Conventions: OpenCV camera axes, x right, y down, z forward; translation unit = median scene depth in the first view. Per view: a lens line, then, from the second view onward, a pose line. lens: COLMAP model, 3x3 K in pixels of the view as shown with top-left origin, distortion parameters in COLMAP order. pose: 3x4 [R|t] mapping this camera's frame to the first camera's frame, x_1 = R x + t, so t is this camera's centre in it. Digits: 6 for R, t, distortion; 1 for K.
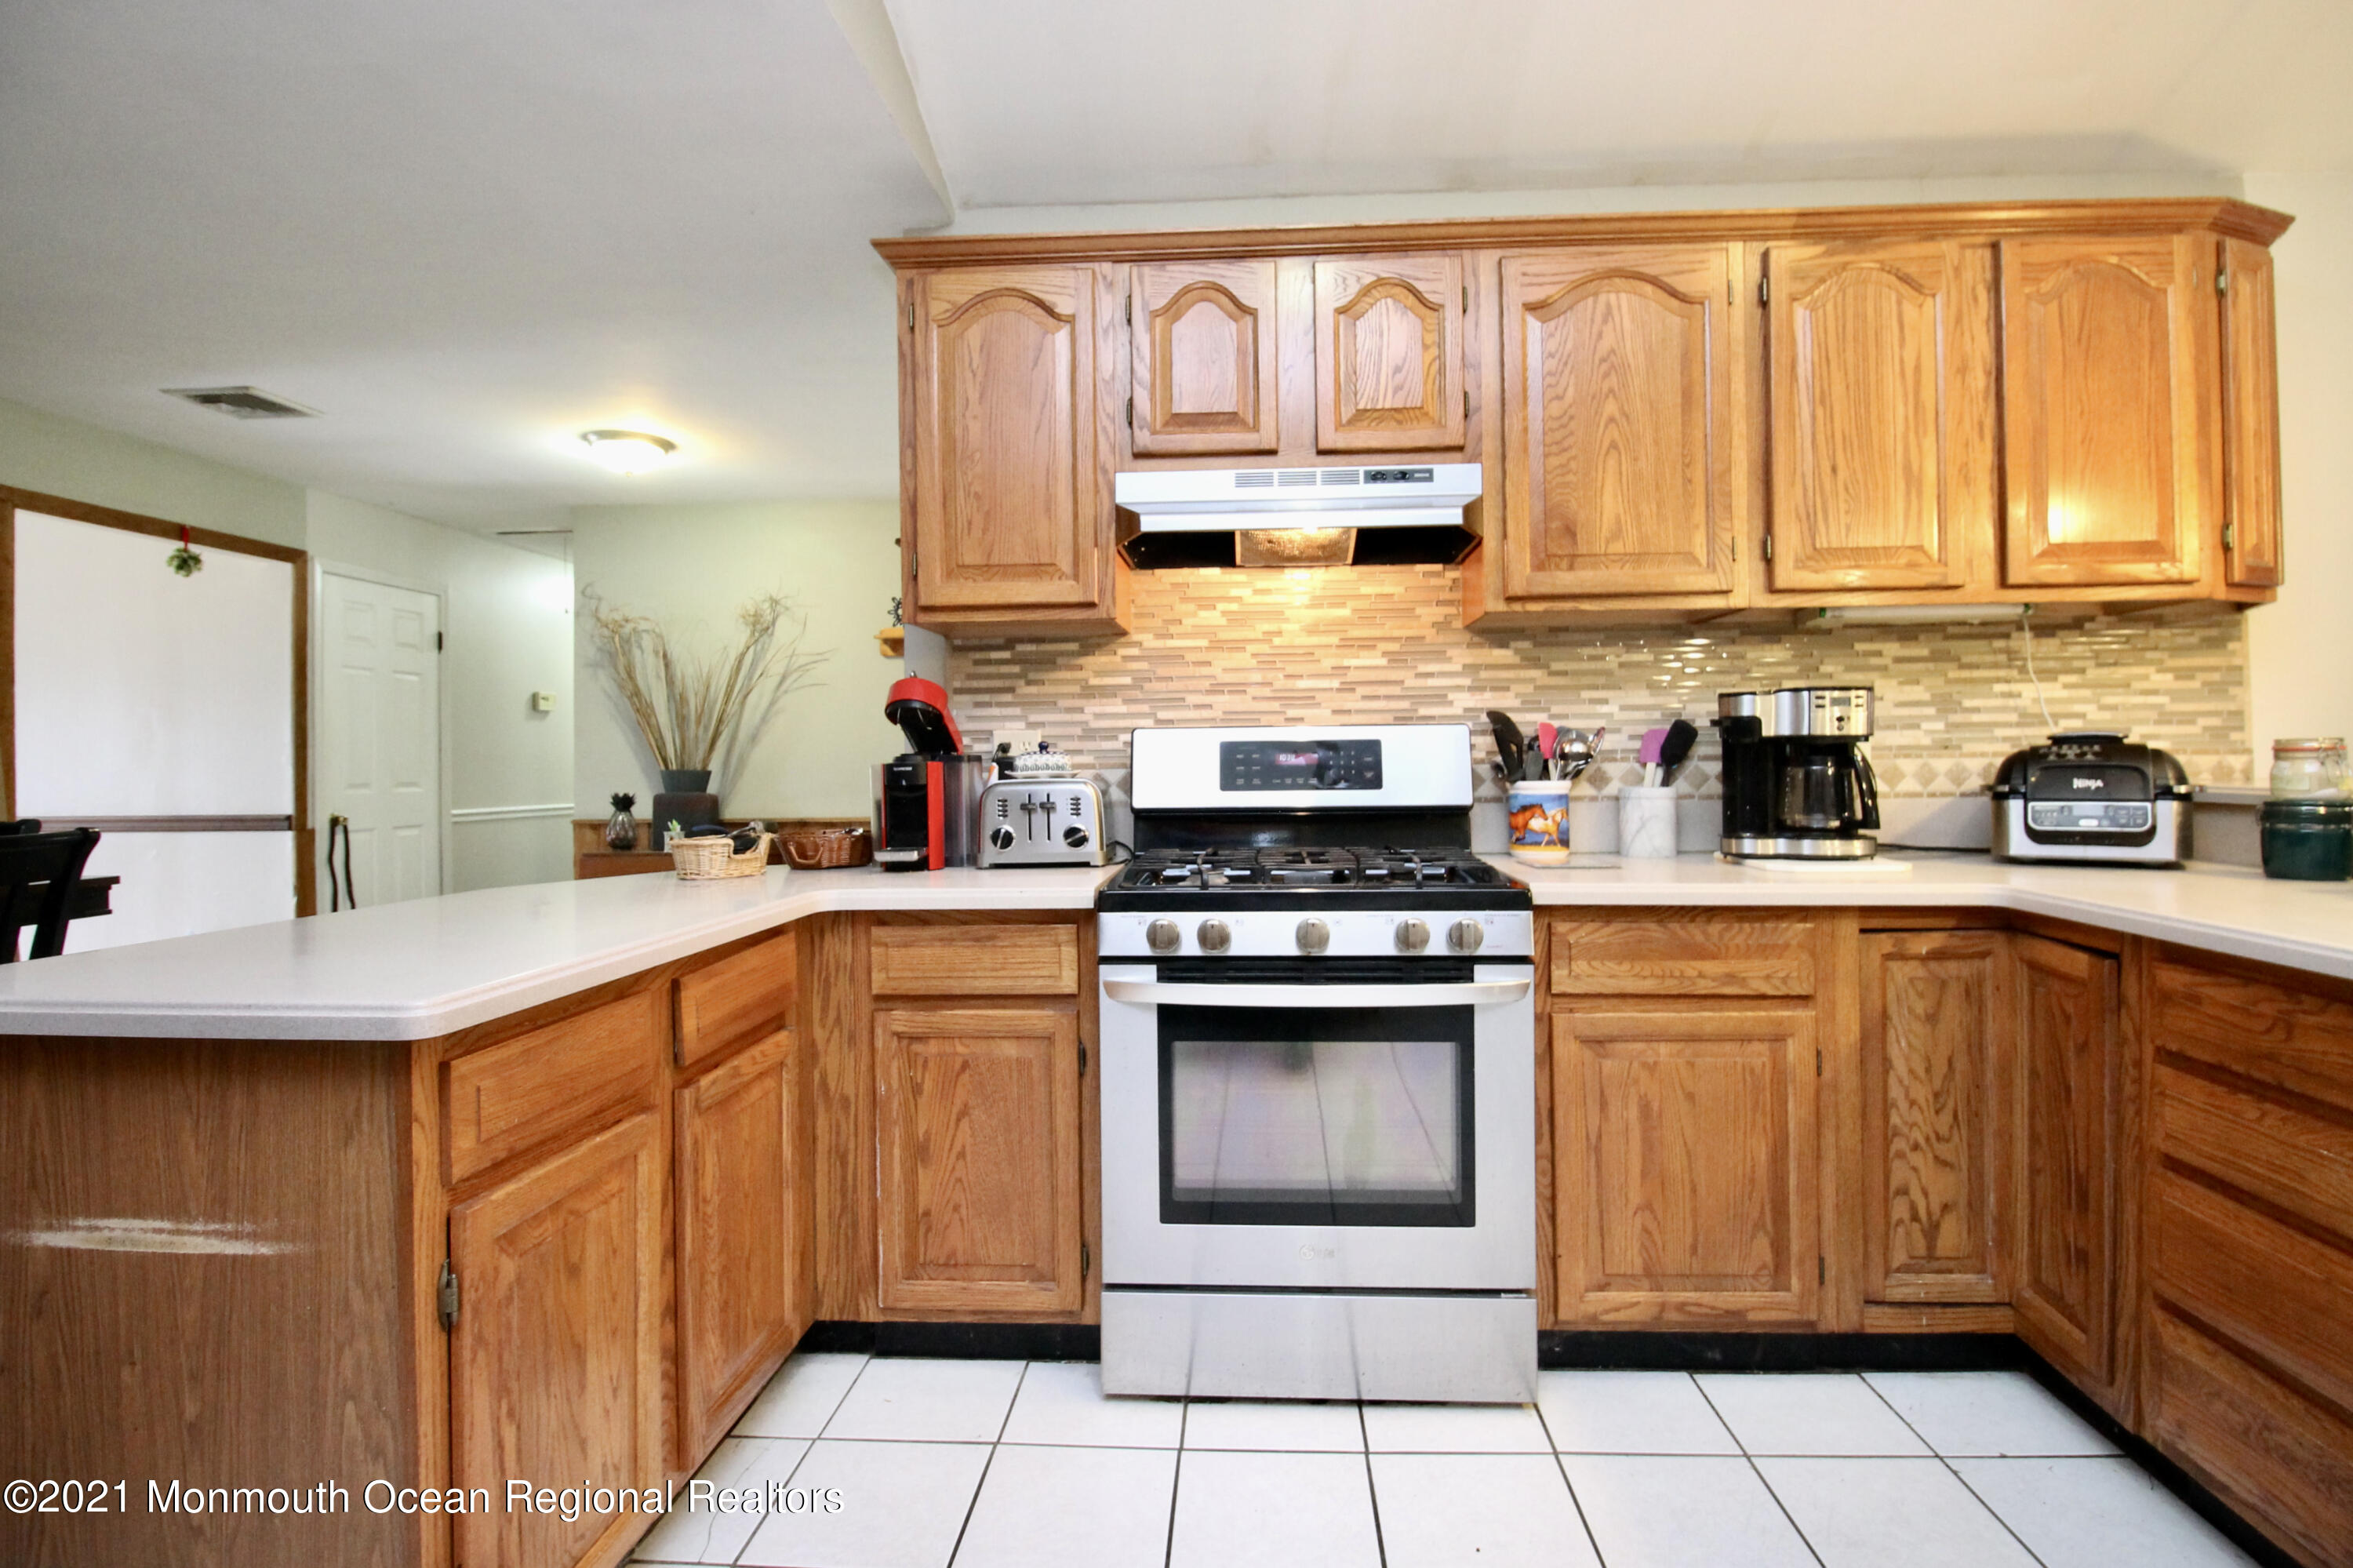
lens RADIAL K [[1134.4, 0, 1200.0], [0, 1134.4, 759.0], [0, 0, 1]] dist [-0.000032, -0.013832]
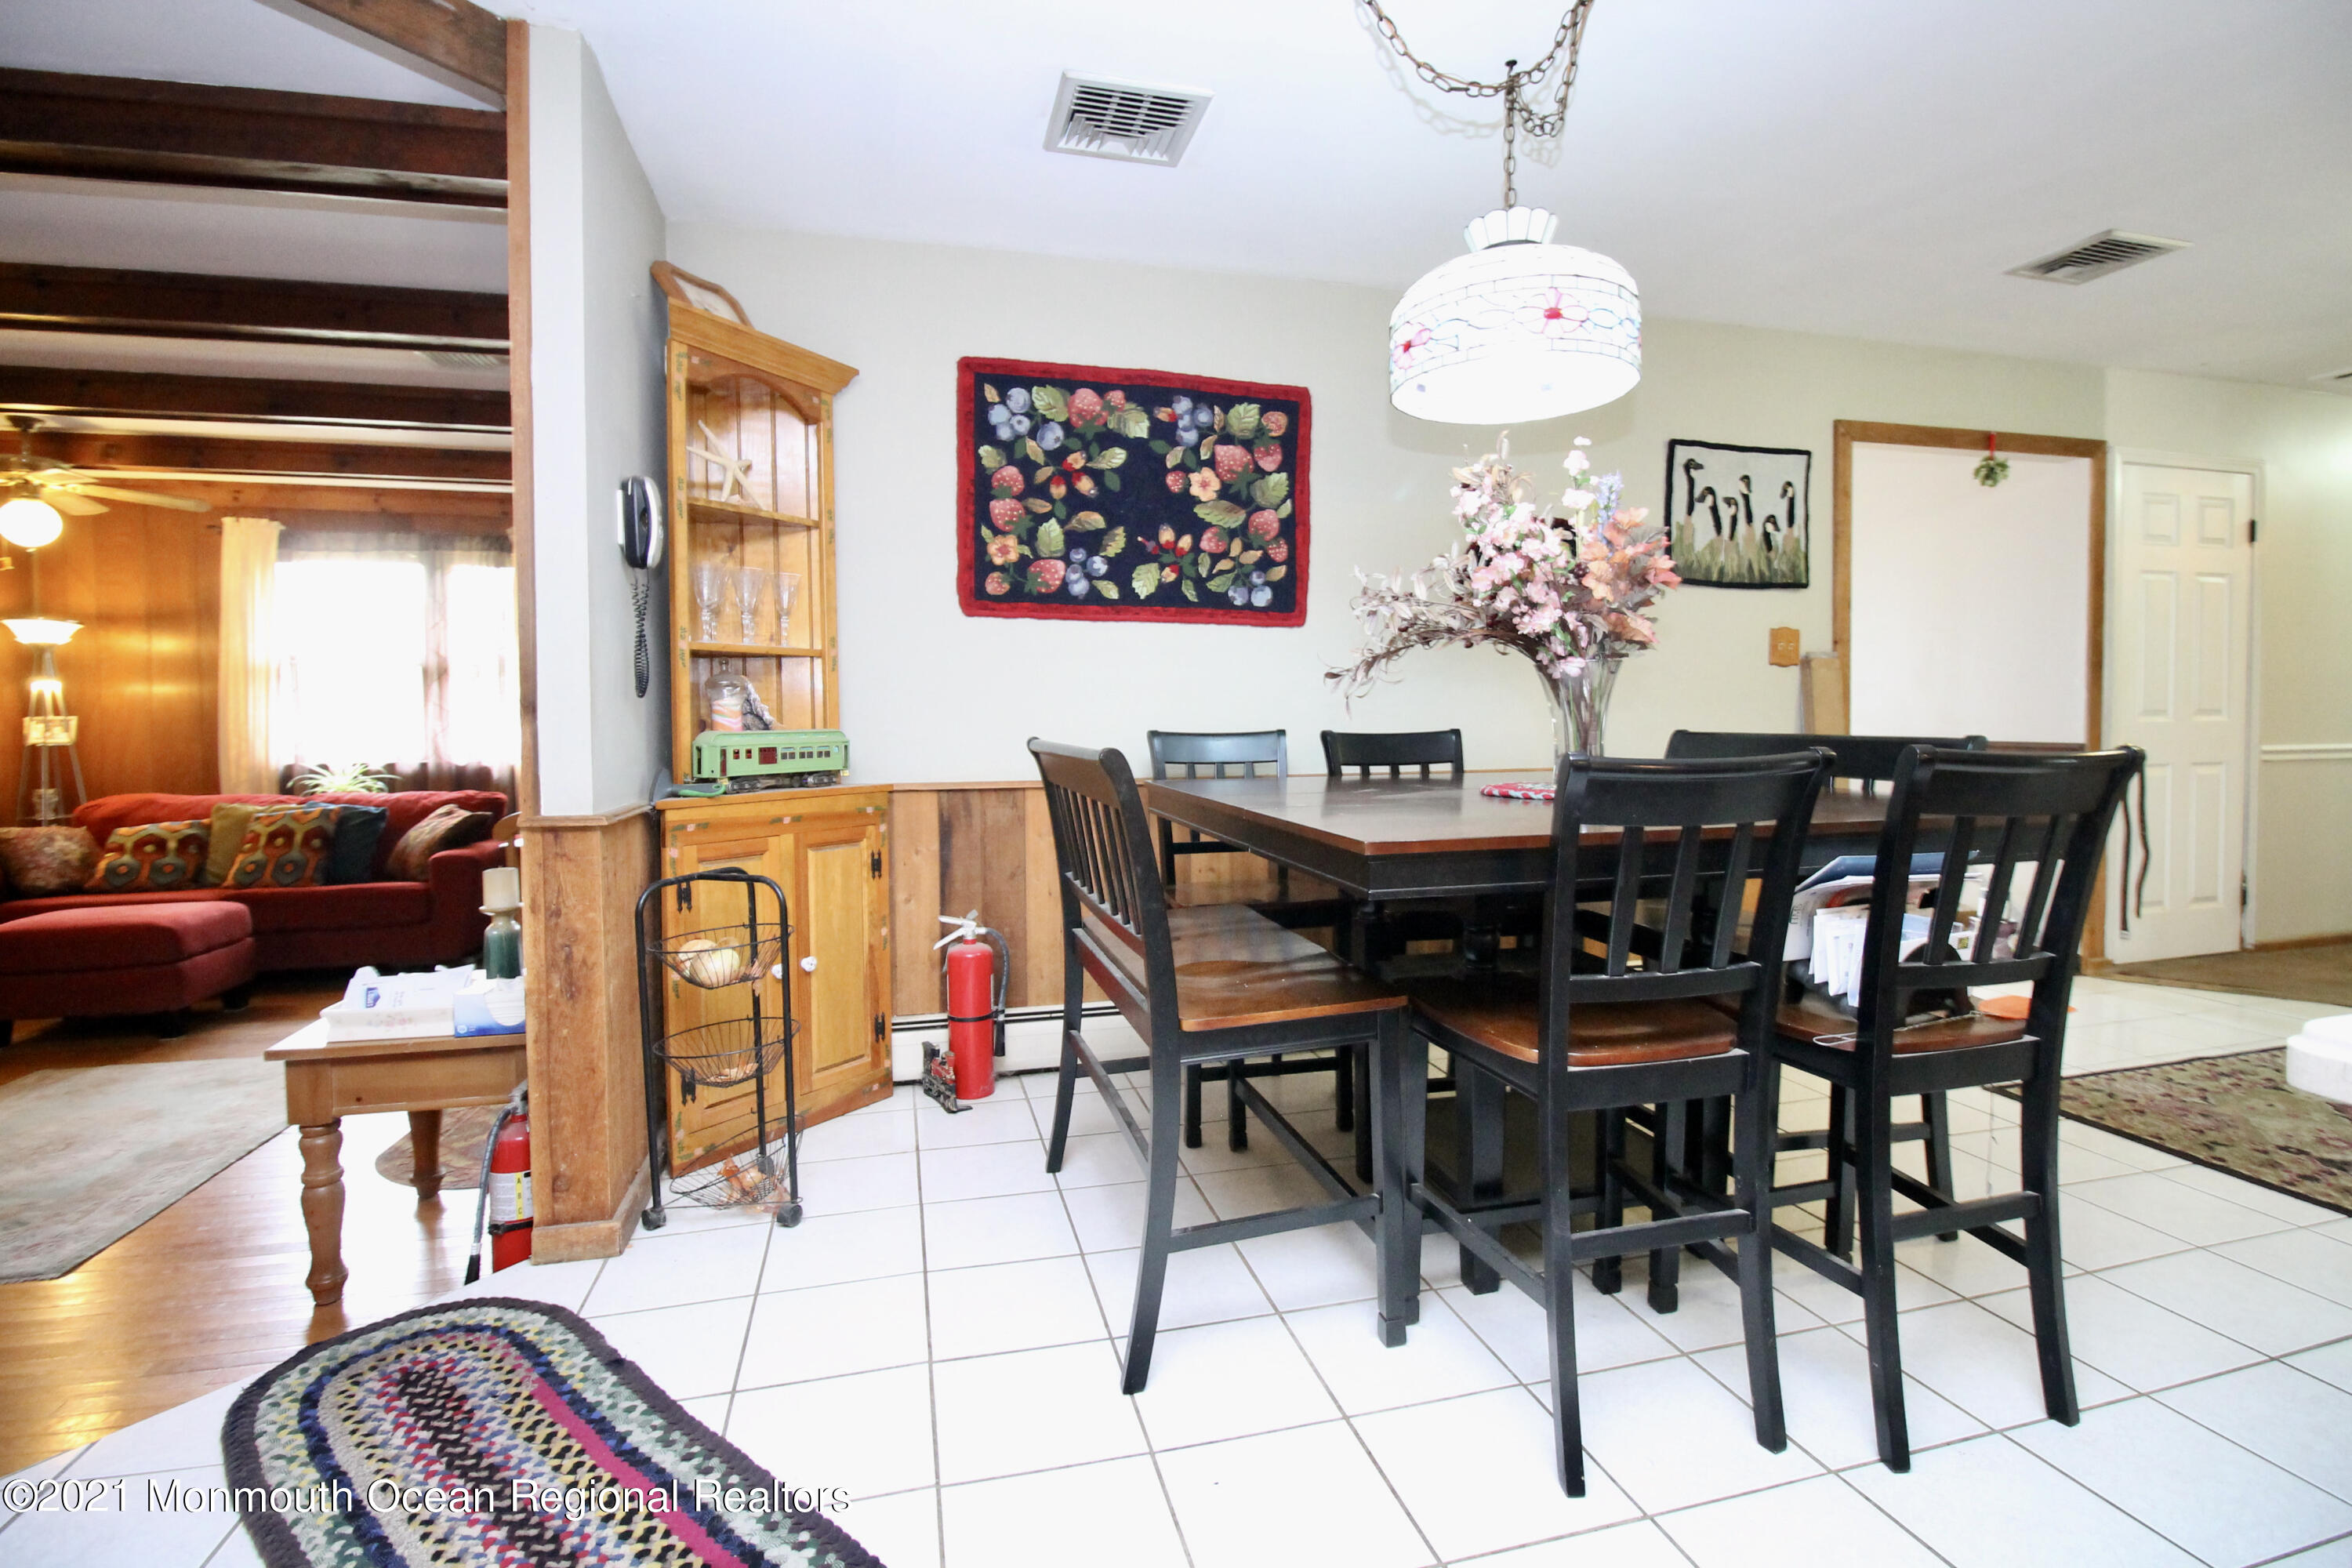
lens RADIAL K [[1100.2, 0, 1188.5], [0, 1100.2, 754.5], [0, 0, 1]] dist [-0.000114, -0.012860]
pose [[0.305413, 0.041318, -0.951323, -0.437584], [0.009197, 0.998884, 0.046337, 0.024601], [0.952176, -0.022901, 0.304692, 0.146881]]
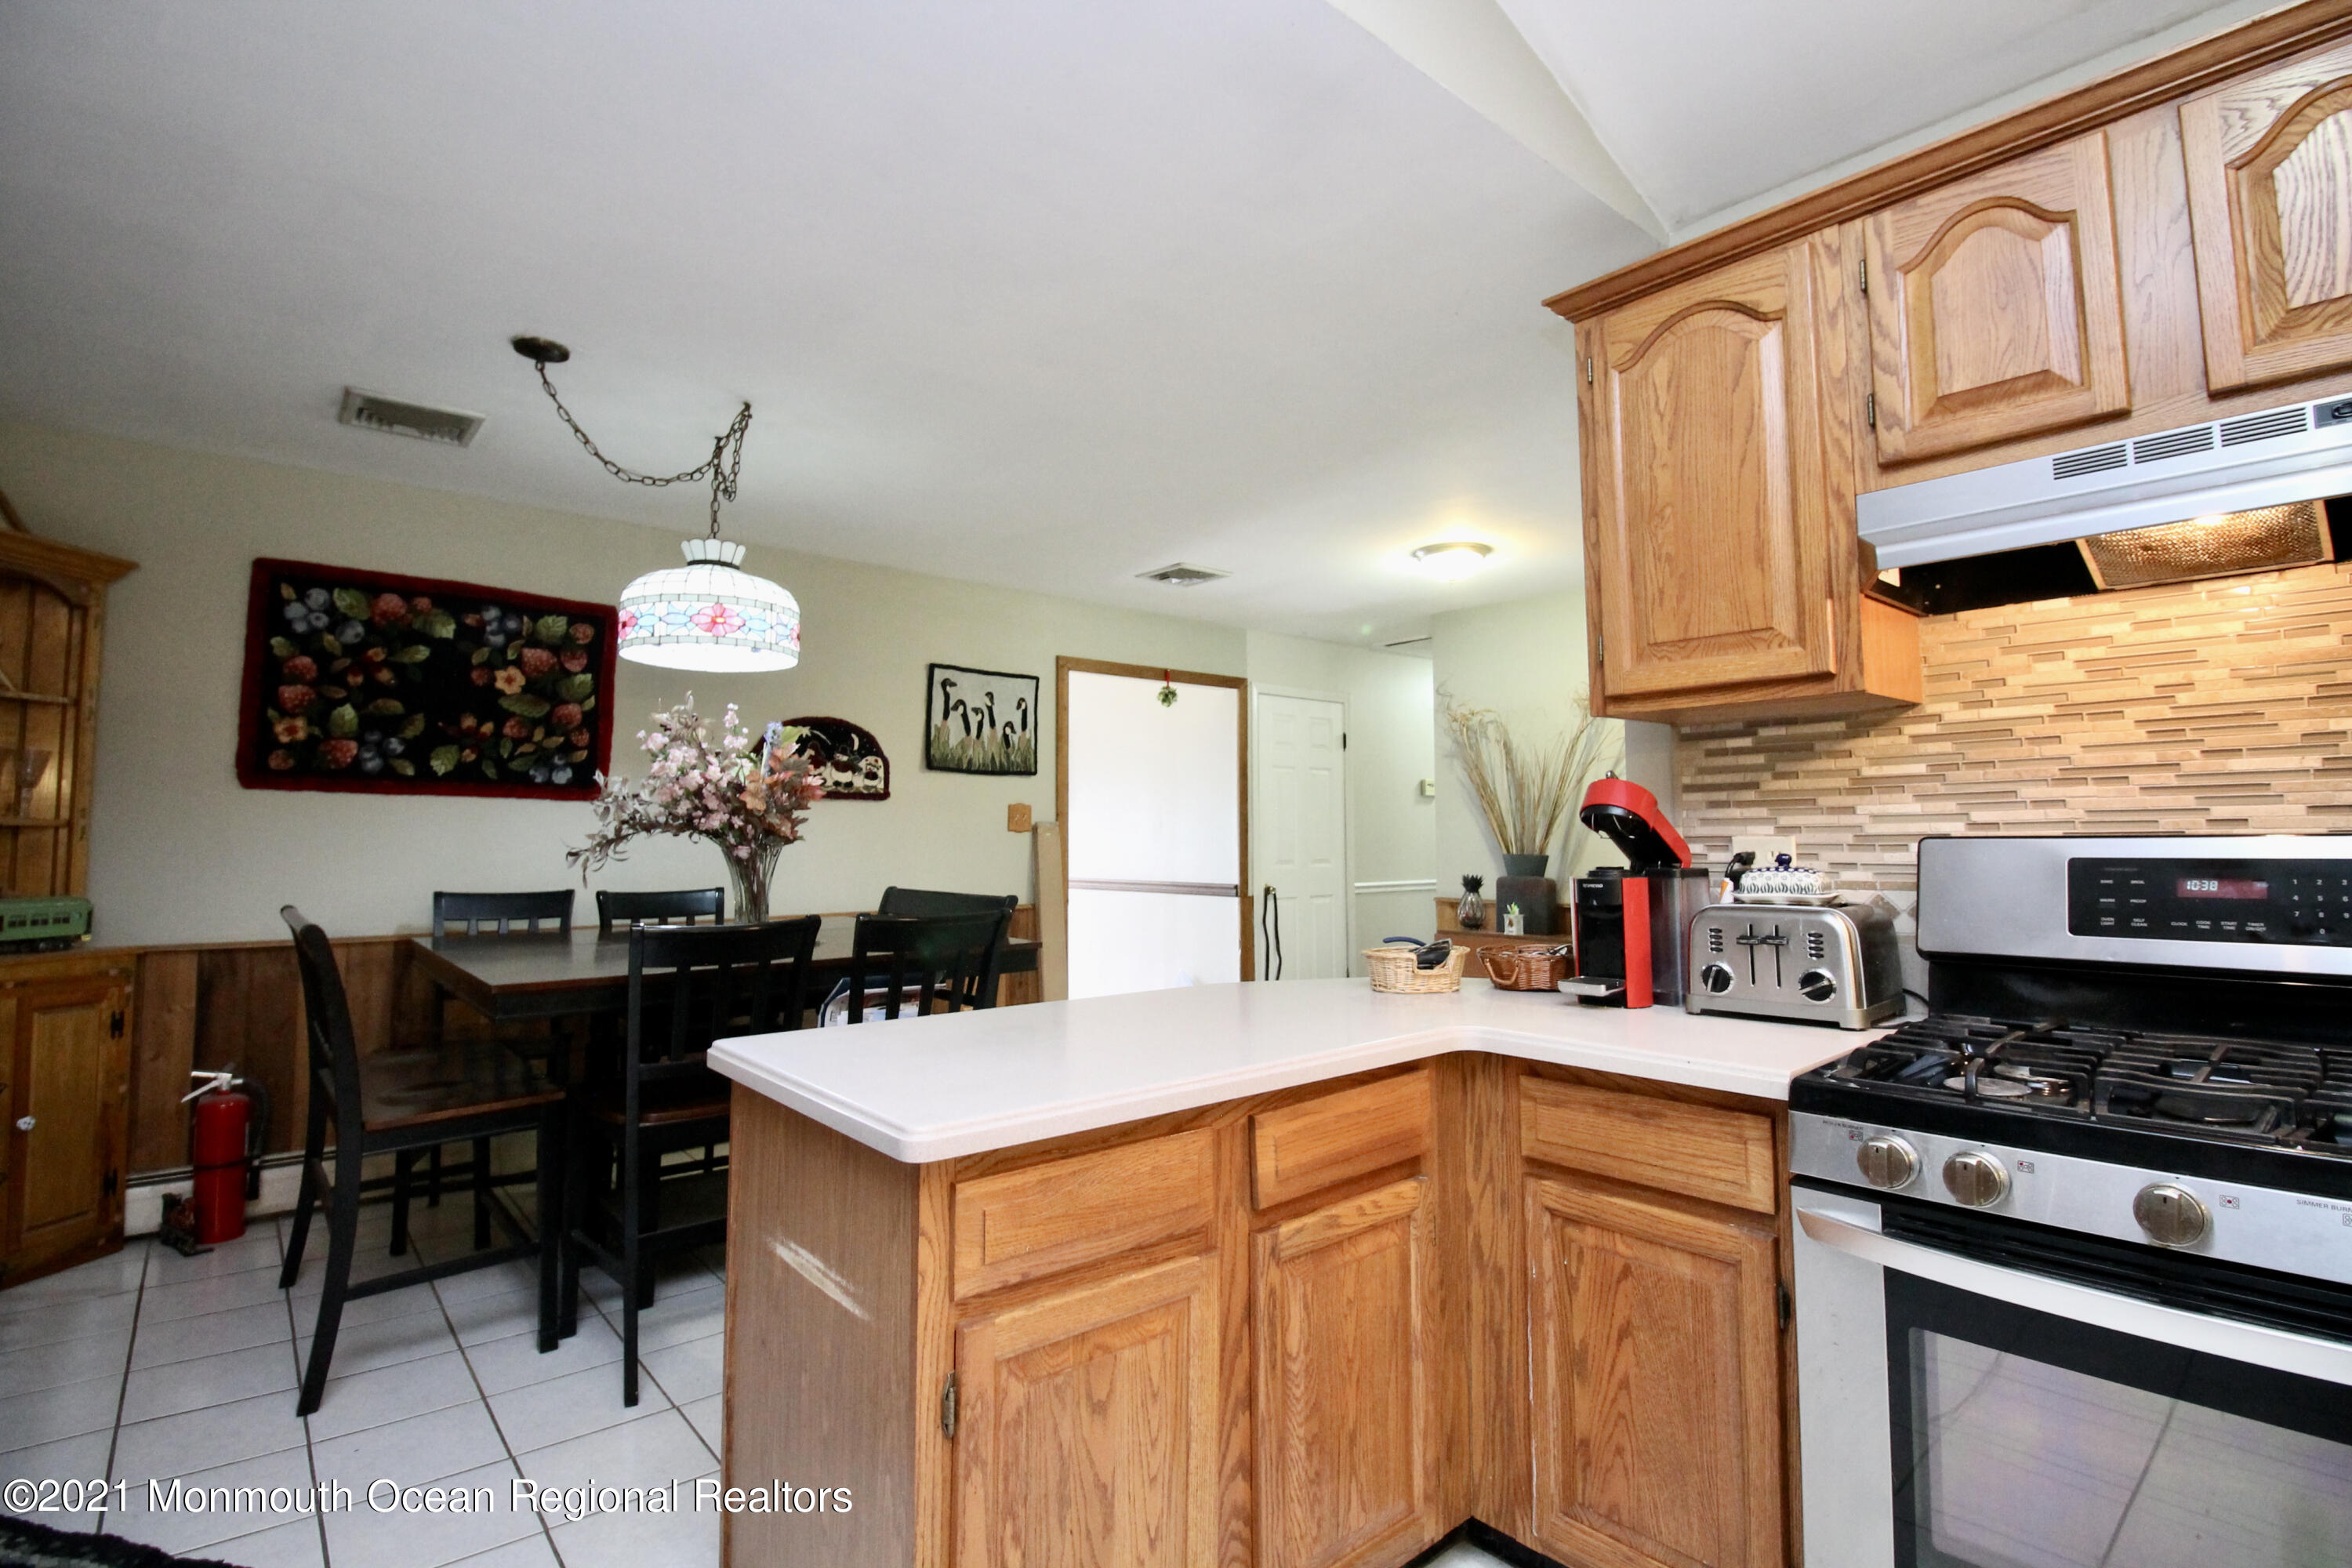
lens RADIAL K [[1099.8, 0, 1196.1], [0, 1099.8, 757.3], [0, 0, 1]] dist [-0.001554, -0.013056]
pose [[0.696552, -0.044557, -0.716121, 0.131444], [-0.000310, 0.998051, -0.062400, -0.036768], [0.717506, 0.043687, 0.695181, 0.200814]]
